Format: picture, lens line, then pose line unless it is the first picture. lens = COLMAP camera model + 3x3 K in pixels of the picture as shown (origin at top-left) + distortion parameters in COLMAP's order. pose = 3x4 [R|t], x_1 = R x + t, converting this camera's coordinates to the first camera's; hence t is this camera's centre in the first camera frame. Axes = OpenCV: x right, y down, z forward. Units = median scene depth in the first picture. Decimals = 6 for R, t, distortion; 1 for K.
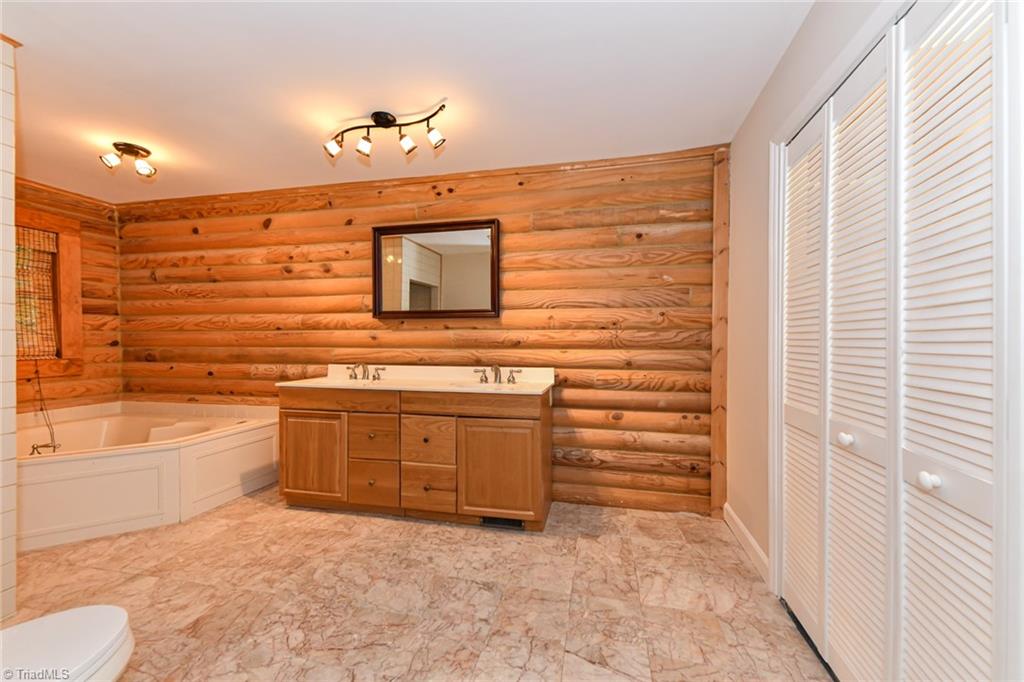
lens RADIAL K [[414.3, 0, 510.4], [0, 414.3, 348.4], [0, 0, 1]] dist [0.013994, -0.005817]
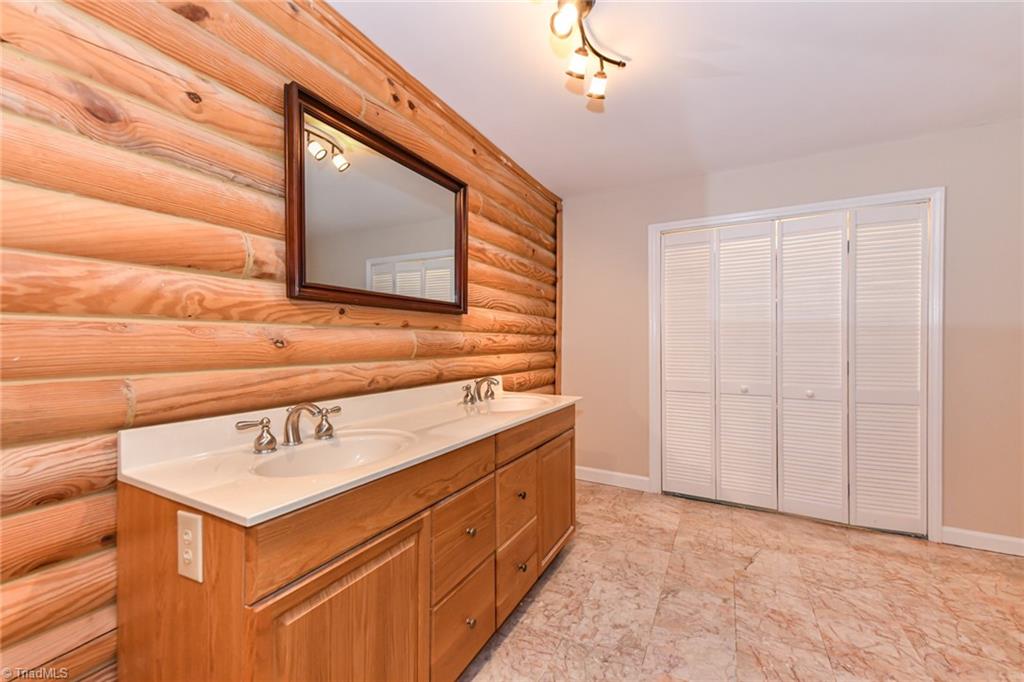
lens RADIAL K [[414.3, 0, 503.6], [0, 414.3, 344.1], [0, 0, 1]] dist [0.013994, -0.005817]
pose [[0.259119, -0.007753, 0.965814, -0.773080], [0.018646, 0.999822, 0.003023, -0.023676], [-0.965665, 0.017225, 0.259217, 0.768876]]
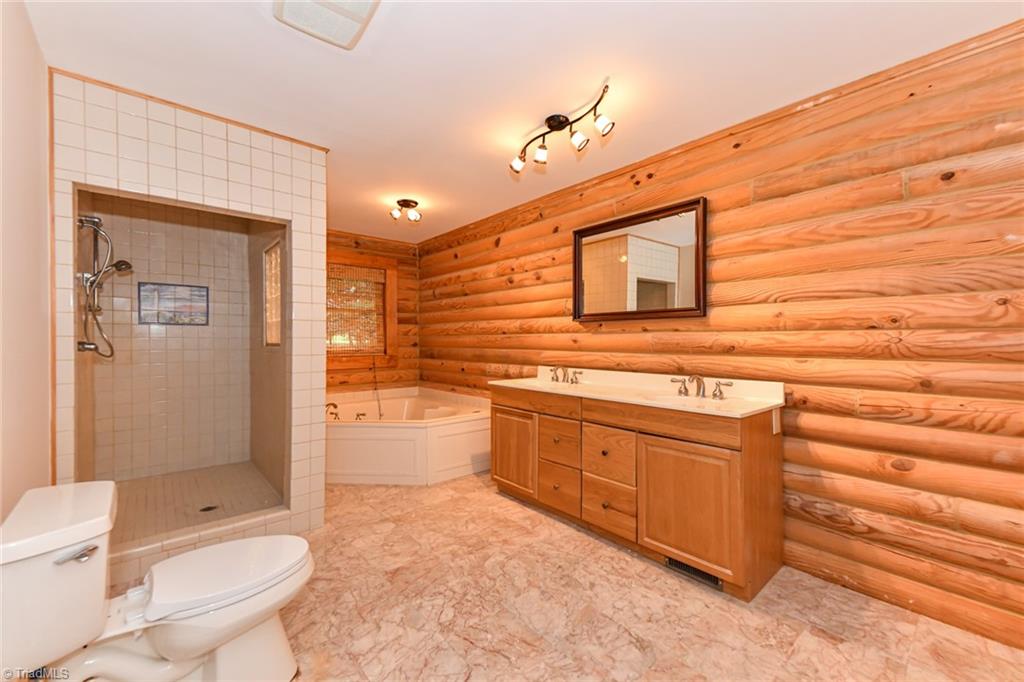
lens RADIAL K [[414.3, 0, 503.2], [0, 414.3, 342.8], [0, 0, 1]] dist [0.013994, -0.005817]
pose [[0.797807, 0.003327, -0.602903, 0.154885], [-0.010822, 0.999903, -0.008803, -0.012107], [0.602816, 0.013547, 0.797766, 0.112475]]
